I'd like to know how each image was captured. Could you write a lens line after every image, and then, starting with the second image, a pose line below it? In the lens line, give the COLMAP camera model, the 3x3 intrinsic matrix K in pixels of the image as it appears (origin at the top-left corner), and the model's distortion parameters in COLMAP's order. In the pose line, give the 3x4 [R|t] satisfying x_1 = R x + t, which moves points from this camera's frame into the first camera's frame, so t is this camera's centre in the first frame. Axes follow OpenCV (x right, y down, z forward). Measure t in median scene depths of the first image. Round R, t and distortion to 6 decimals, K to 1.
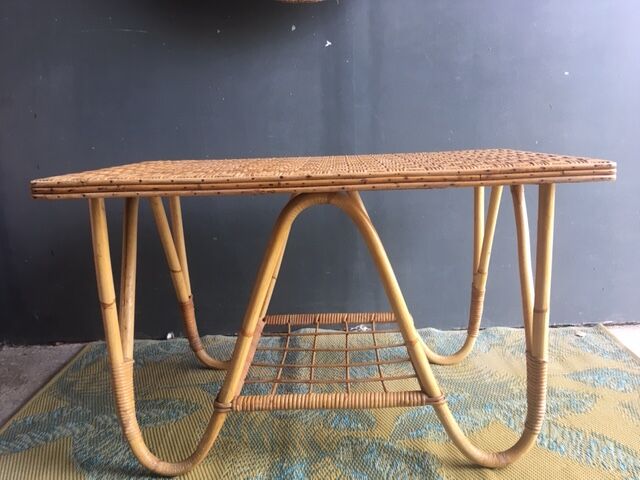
lens RADIAL K [[548.6, 0, 320.0], [0, 548.6, 240.0], [0, 0, 1]] dist [0.113881, -0.184199]
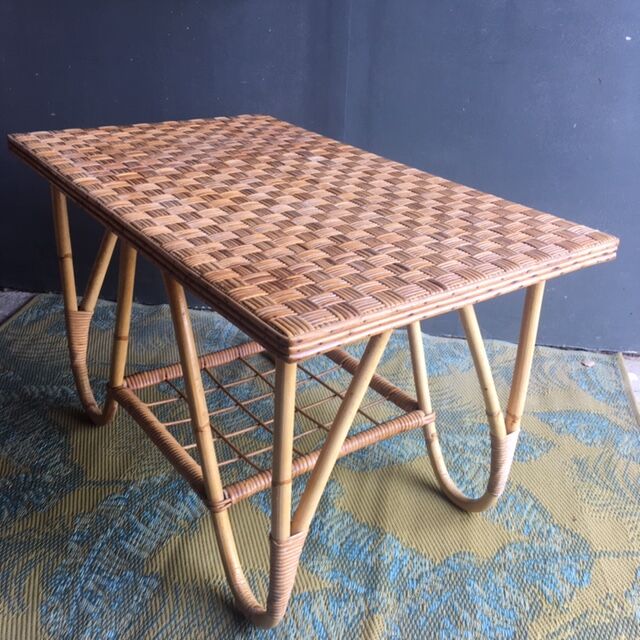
lens RADIAL K [[734.1, 0, 320.0], [0, 734.1, 320.0], [0, 0, 1]] dist [0.060531, -0.014356]
pose [[0.985403, 0.135001, -0.103709, 0.253853], [-0.103463, 0.958708, 0.264906, -0.213661], [0.135189, -0.250309, 0.958681, -0.157846]]
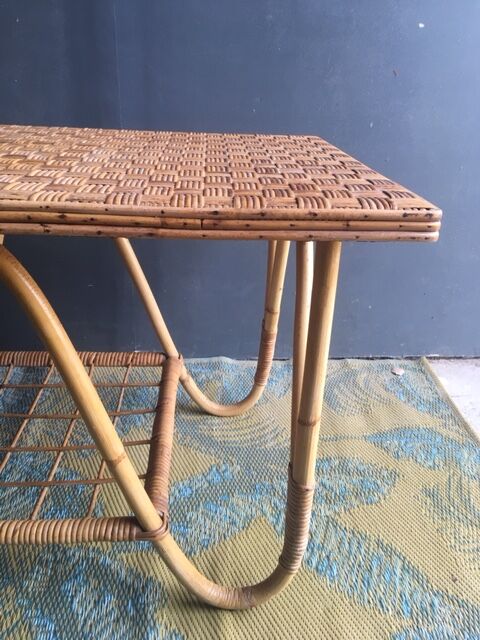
lens RADIAL K [[548.6, 0, 240.0], [0, 548.6, 320.0], [0, 0, 1]] dist [0.113881, -0.184199]
pose [[0.994226, 0.034518, 0.101599, 0.212561], [-0.056660, 0.972963, 0.223903, -0.111670], [-0.091124, -0.228367, 0.969301, 0.347994]]
